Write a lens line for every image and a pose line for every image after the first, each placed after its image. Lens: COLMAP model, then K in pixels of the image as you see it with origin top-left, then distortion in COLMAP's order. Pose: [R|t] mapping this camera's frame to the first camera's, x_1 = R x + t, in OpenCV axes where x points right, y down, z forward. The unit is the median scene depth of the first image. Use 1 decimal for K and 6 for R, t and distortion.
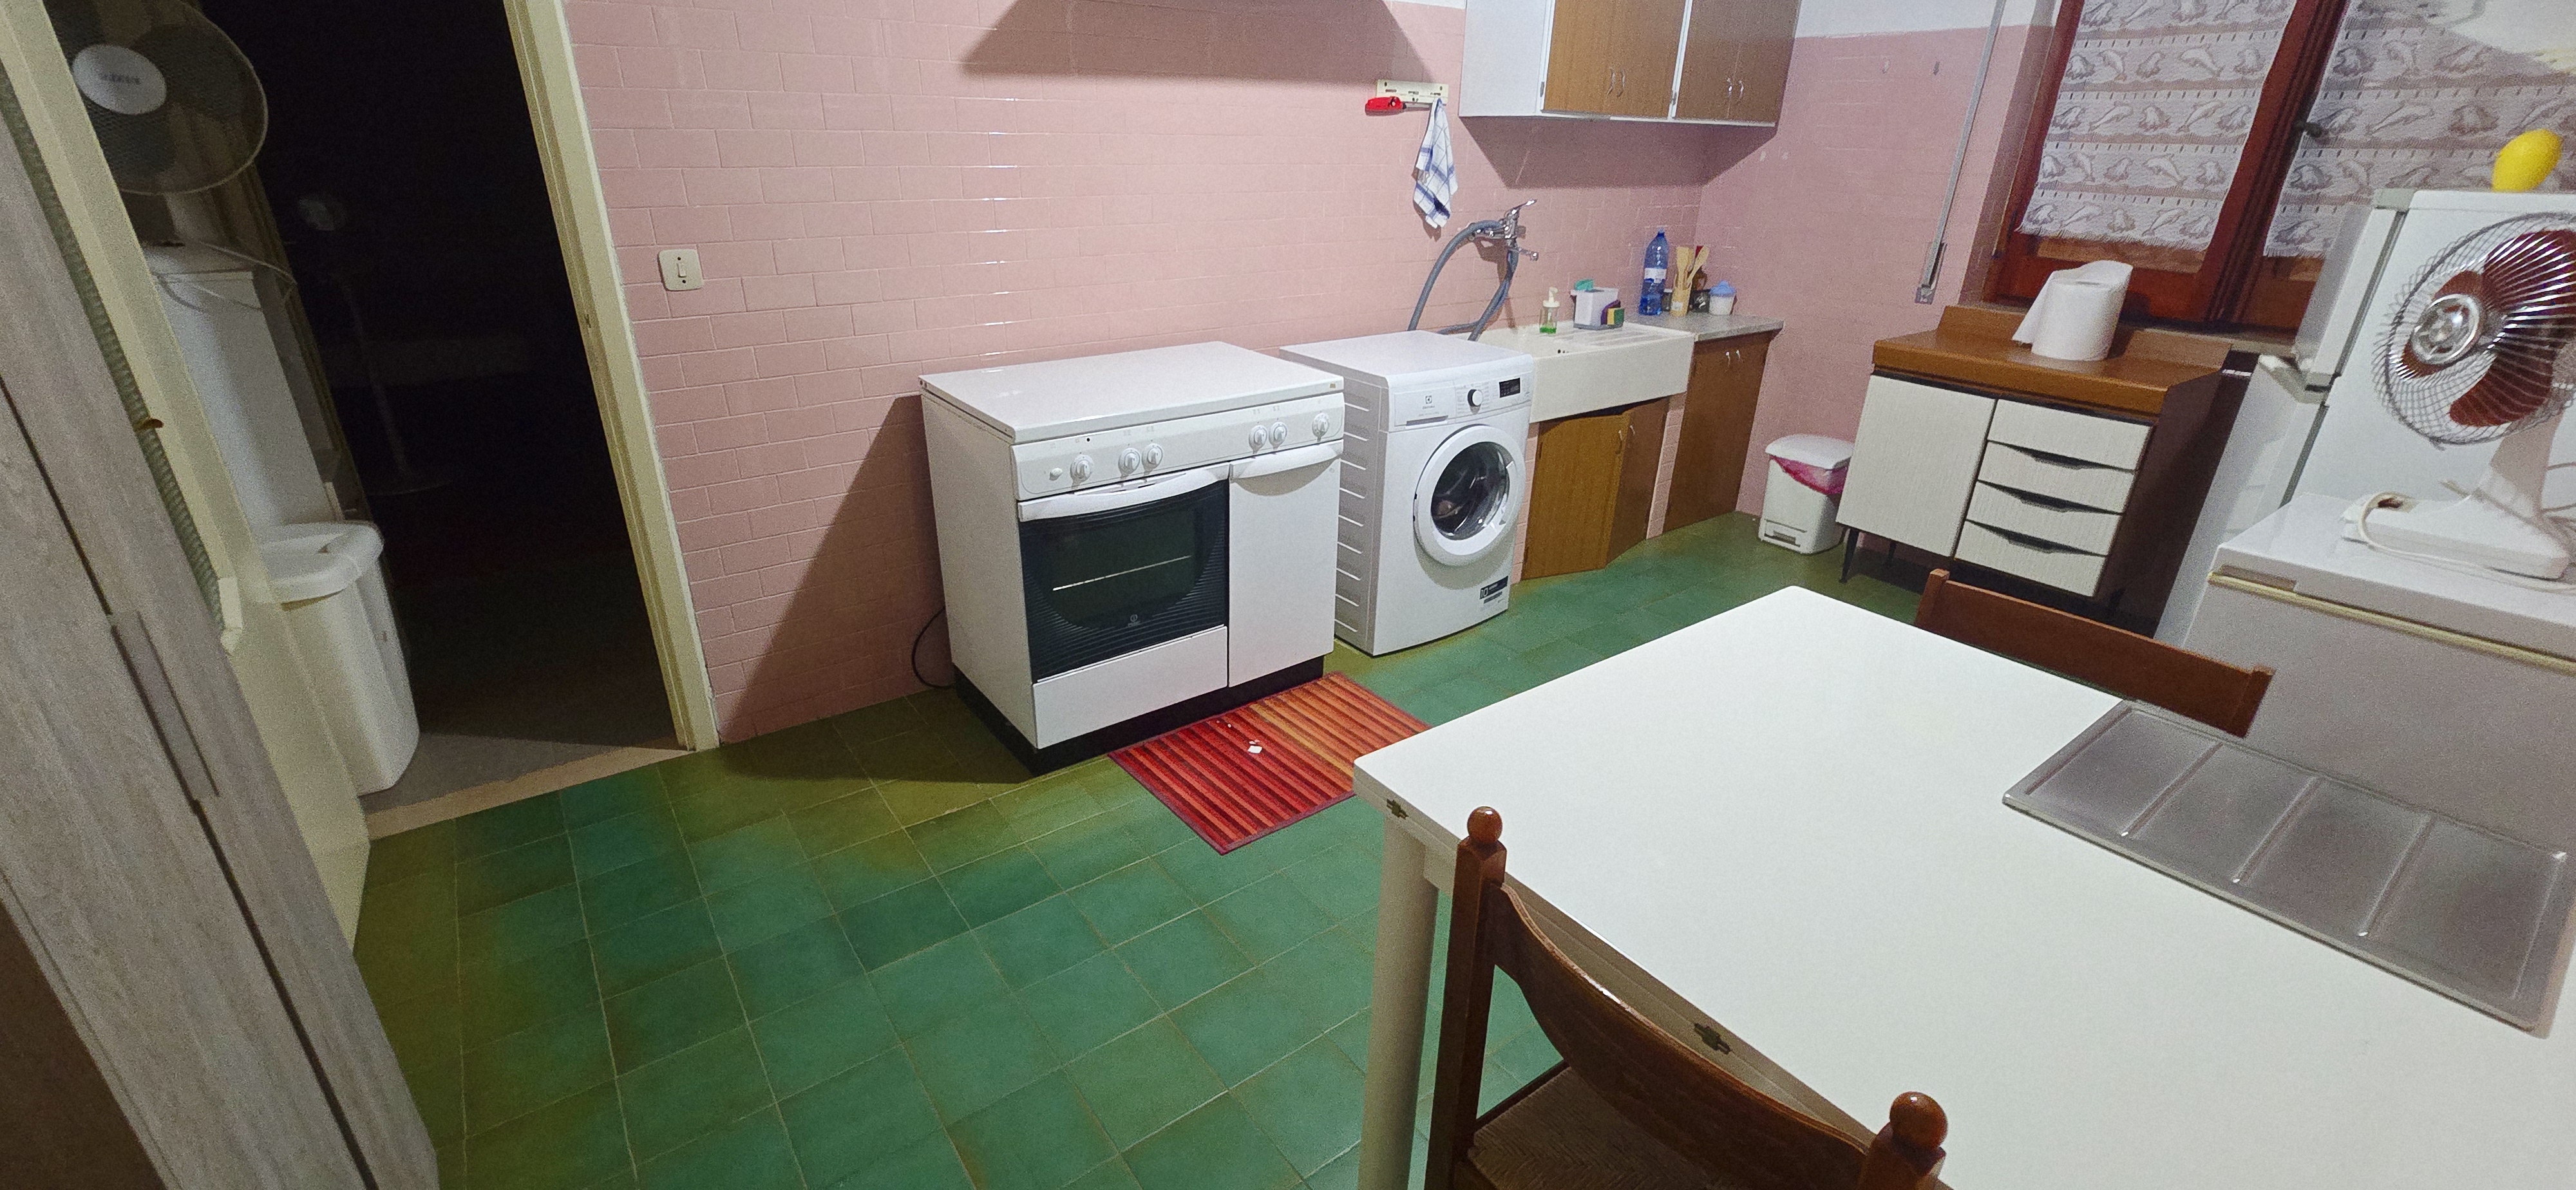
lens RADIAL K [[1064.0, 0, 1288.7], [0, 1064.0, 578.3], [0, 0, 1]] dist [0.015737, 0.000279]
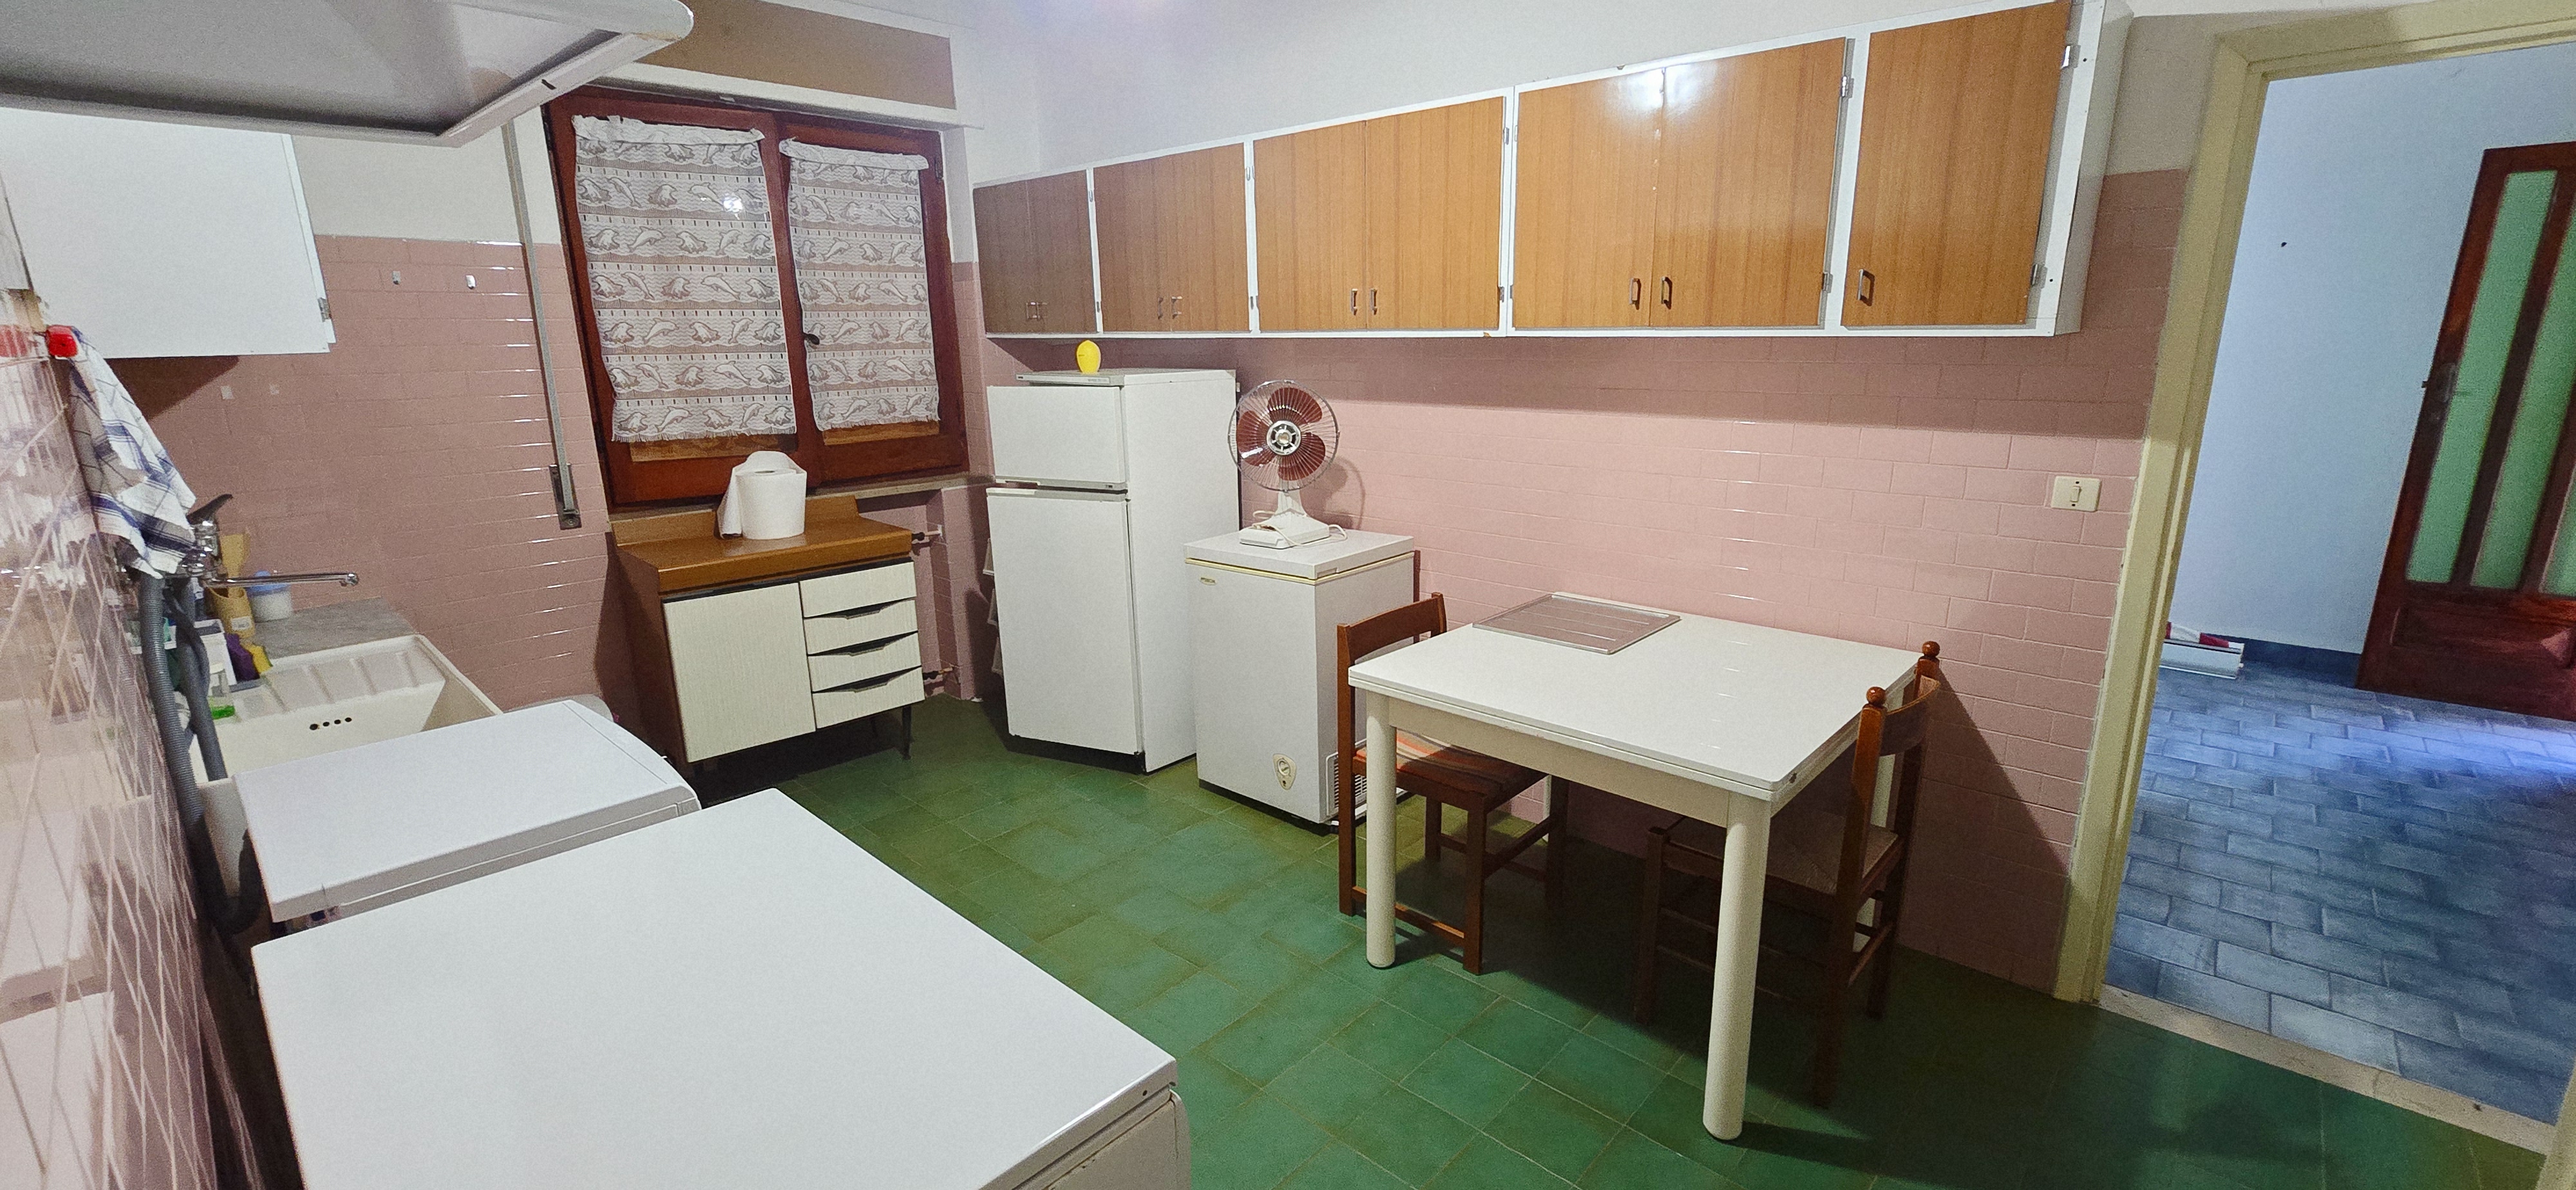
lens RADIAL K [[1064.0, 0, 1288.7], [0, 1064.0, 578.3], [0, 0, 1]] dist [0.015737, 0.000279]
pose [[-0.174539, -0.245295, 0.953607, -0.427151], [0.400234, 0.867184, 0.296320, -0.284719], [-0.899638, 0.433385, -0.053182, 0.609434]]
